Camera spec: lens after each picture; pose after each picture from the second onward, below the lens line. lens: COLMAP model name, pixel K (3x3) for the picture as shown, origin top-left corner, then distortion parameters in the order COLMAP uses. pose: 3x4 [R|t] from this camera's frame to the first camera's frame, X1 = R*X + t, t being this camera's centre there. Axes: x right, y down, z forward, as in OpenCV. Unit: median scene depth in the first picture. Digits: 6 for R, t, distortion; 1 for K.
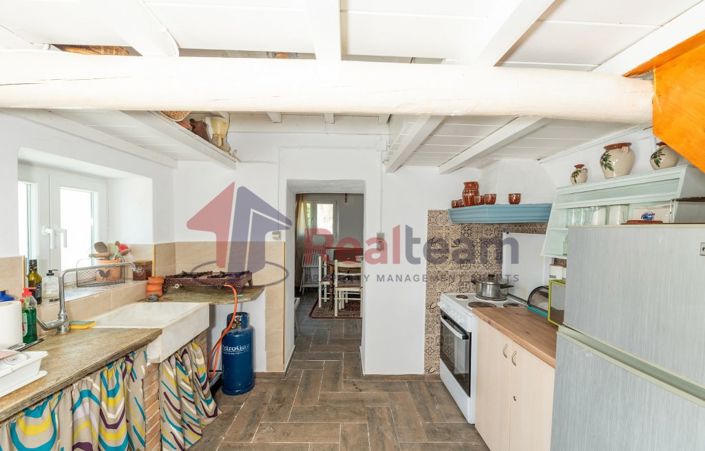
lens RADIAL K [[290.0, 0, 352.1], [0, 290.0, 236.3], [0, 0, 1]] dist [-0.001931, -0.000320]
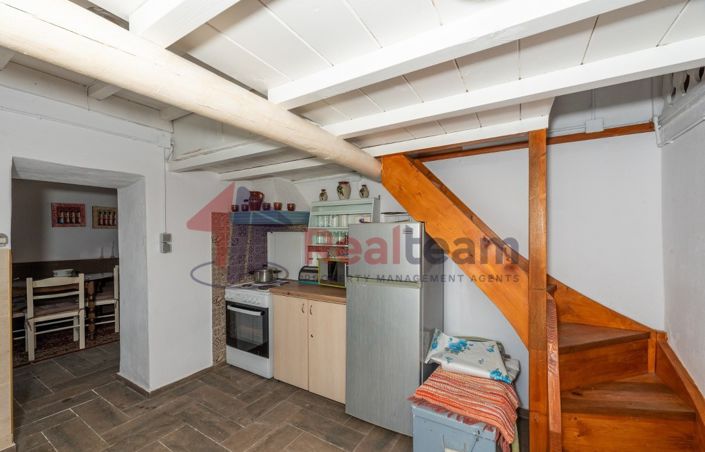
lens RADIAL K [[290.0, 0, 352.1], [0, 290.0, 236.8], [0, 0, 1]] dist [-0.001931, -0.000320]
pose [[0.541473, -0.023852, 0.840380, -0.389511], [0.038677, 0.999246, 0.003441, 0.019475], [-0.839828, 0.030640, 0.541987, -0.026524]]
